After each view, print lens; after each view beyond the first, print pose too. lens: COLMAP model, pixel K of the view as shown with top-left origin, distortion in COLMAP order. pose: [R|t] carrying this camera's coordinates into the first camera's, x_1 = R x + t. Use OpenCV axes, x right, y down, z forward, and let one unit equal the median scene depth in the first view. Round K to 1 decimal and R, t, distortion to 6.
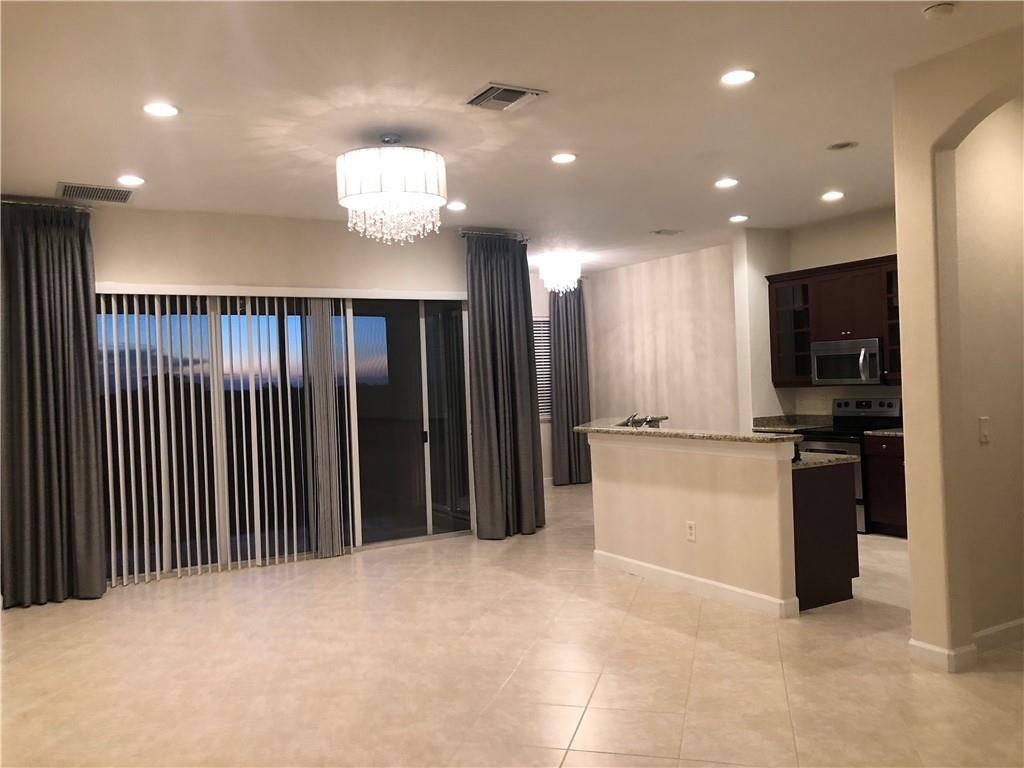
lens RADIAL K [[826.3, 0, 512.0], [0, 826.3, 384.0], [0, 0, 1]] dist [0.050538, -0.106611]
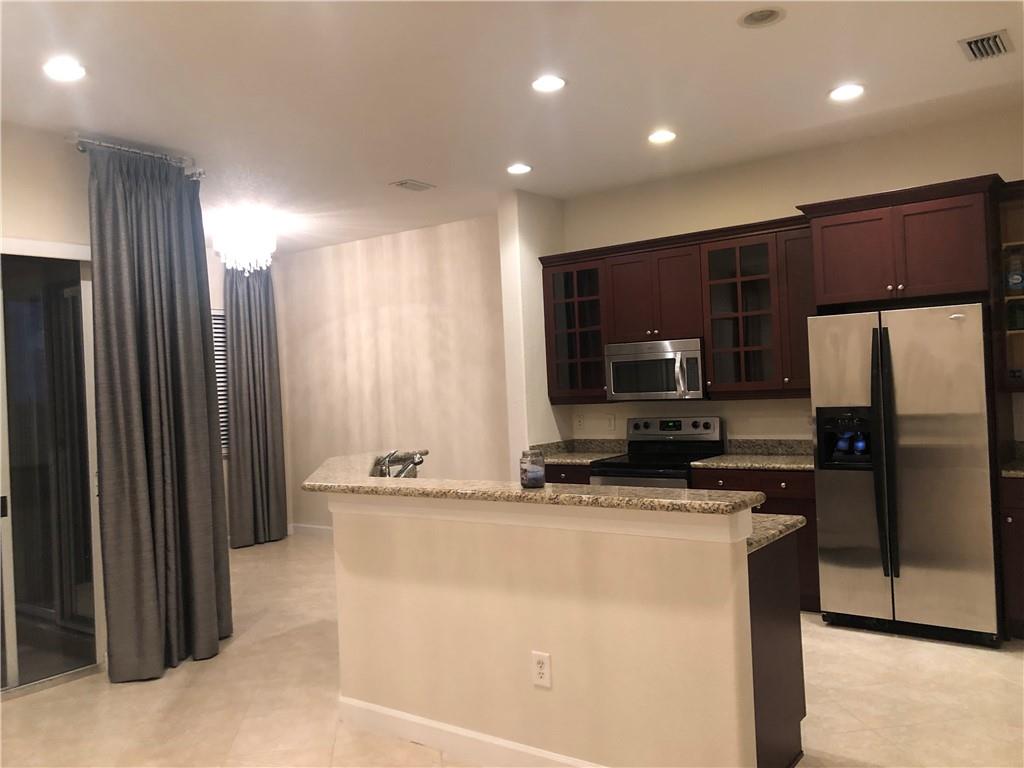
lens RADIAL K [[828.3, 0, 512.8], [0, 828.3, 372.7], [0, 0, 1]] dist [0.096477, -0.122900]
pose [[0.918779, -0.000776, 0.394771, -0.015909], [0.013862, 0.999445, -0.030297, -0.002788], [-0.394528, 0.033308, 0.918280, 0.351423]]
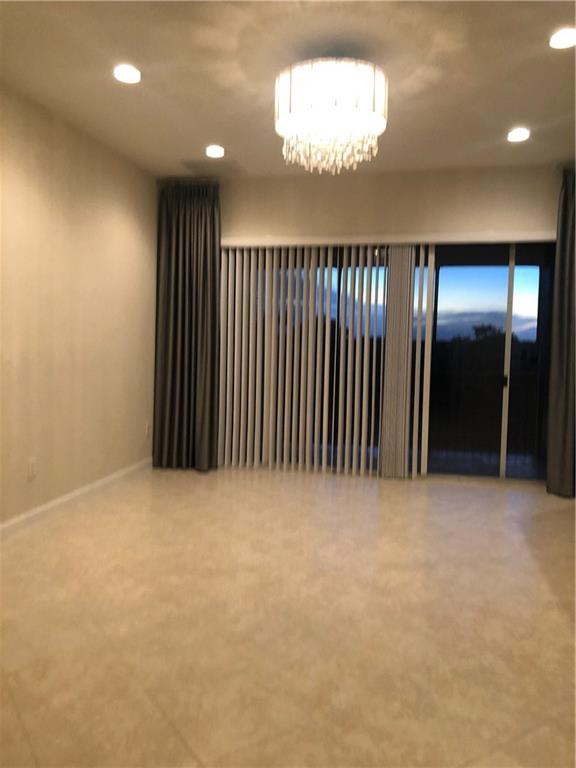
lens RADIAL K [[624.5, 0, 300.2], [0, 624.5, 373.4], [0, 0, 1]] dist [0.020994, -0.012441]
pose [[0.747731, 0.089907, -0.657887, 0.210322], [-0.050389, 0.995617, 0.078791, 0.006703], [0.662087, -0.025764, 0.748984, 0.264423]]
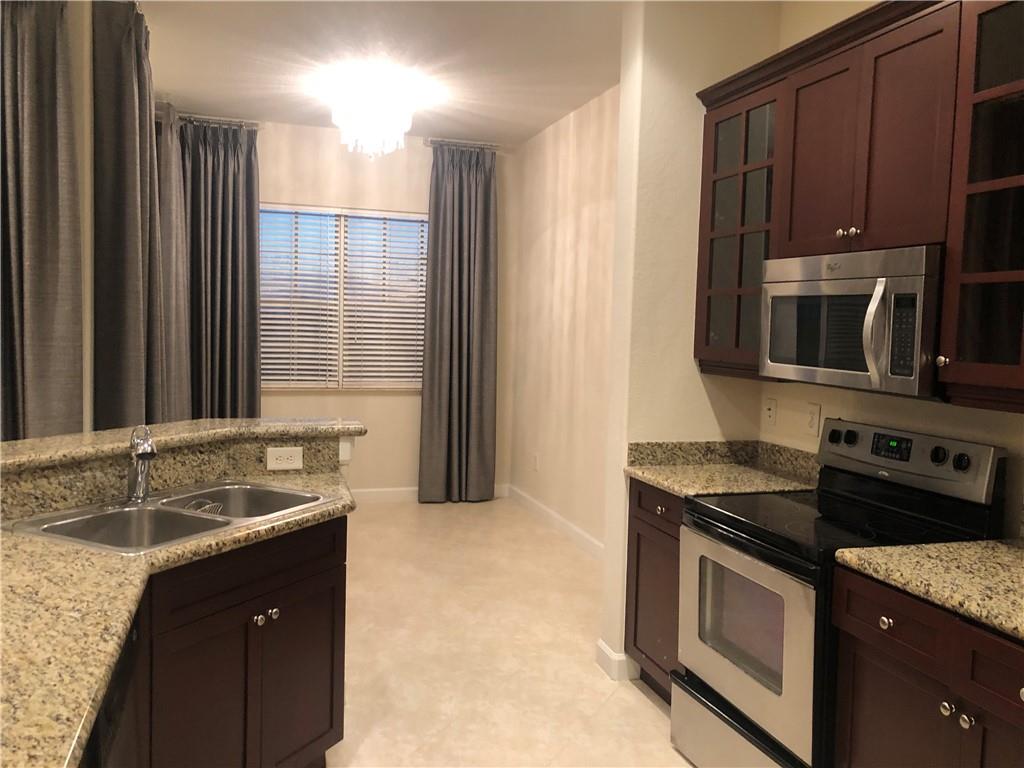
lens RADIAL K [[832.6, 0, 518.2], [0, 832.6, 382.9], [0, 0, 1]] dist [0.020994, -0.012441]
pose [[0.976300, 0.080791, -0.200776, 0.343159], [-0.066440, 0.994797, 0.077225, -0.018028], [0.205971, -0.062055, 0.976589, 0.638860]]
